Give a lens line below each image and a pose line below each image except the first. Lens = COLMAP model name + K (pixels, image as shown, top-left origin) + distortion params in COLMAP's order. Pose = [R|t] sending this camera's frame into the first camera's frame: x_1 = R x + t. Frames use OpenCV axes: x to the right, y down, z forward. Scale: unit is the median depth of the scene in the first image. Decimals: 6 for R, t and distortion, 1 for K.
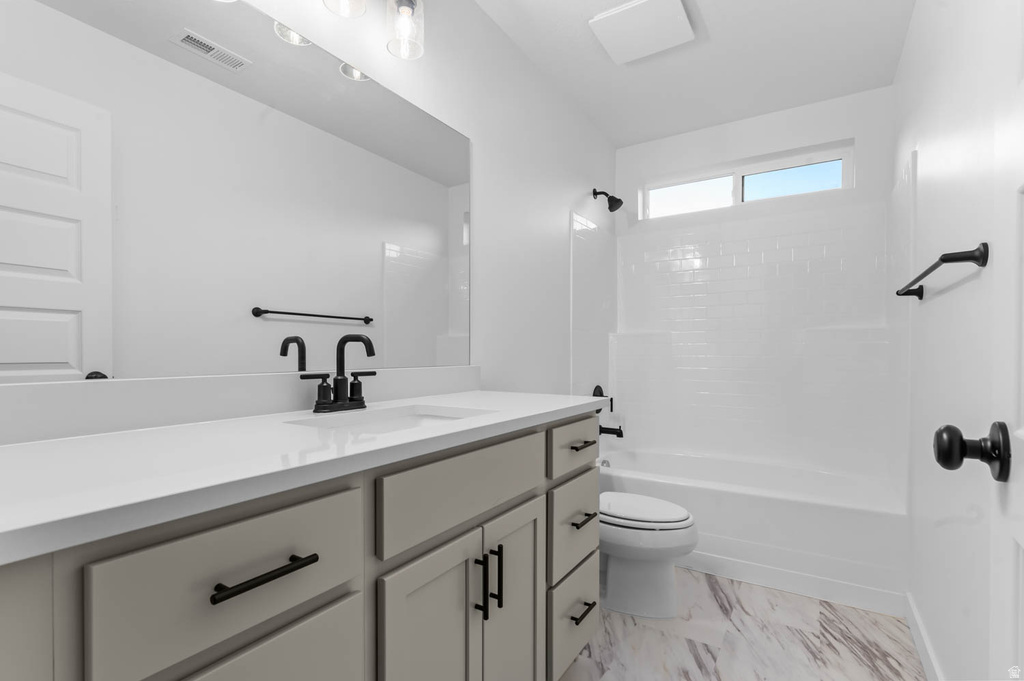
lens RADIAL K [[471.4, 0, 512.0], [0, 471.4, 340.5], [0, 0, 1]] dist [-0.001252, -0.028781]
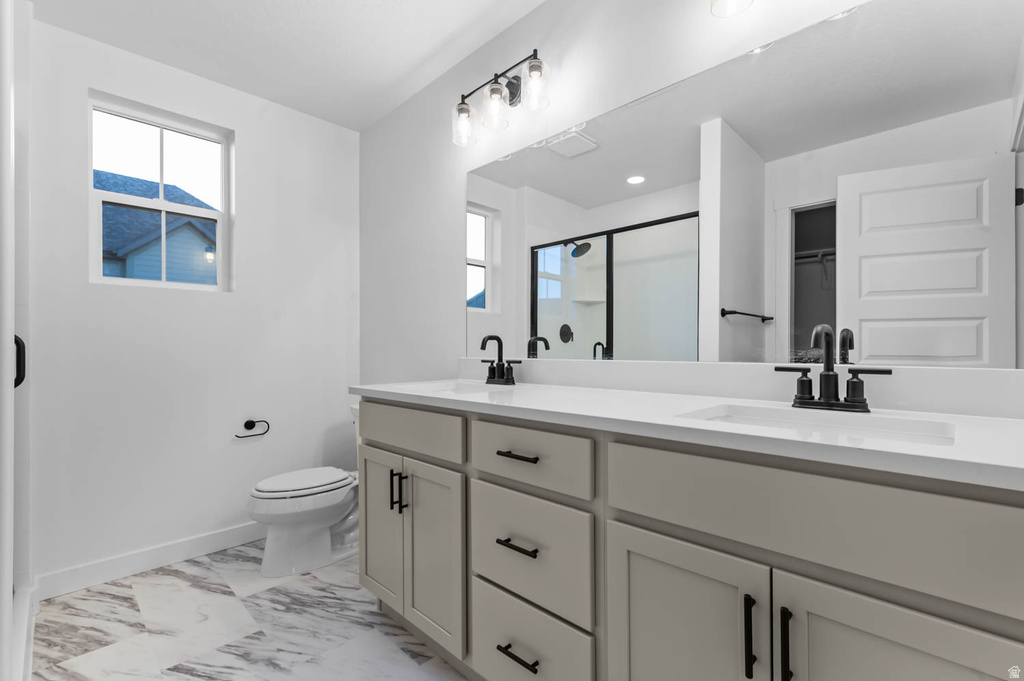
lens RADIAL K [[467.0, 0, 512.0], [0, 467.0, 340.5], [0, 0, 1]] dist [-0.089527, 0.000022]
pose [[-0.195313, -0.000900, -0.980741, 1.389505], [0.034370, 0.999379, -0.007762, 0.005619], [0.980139, -0.035224, -0.195160, 1.372677]]
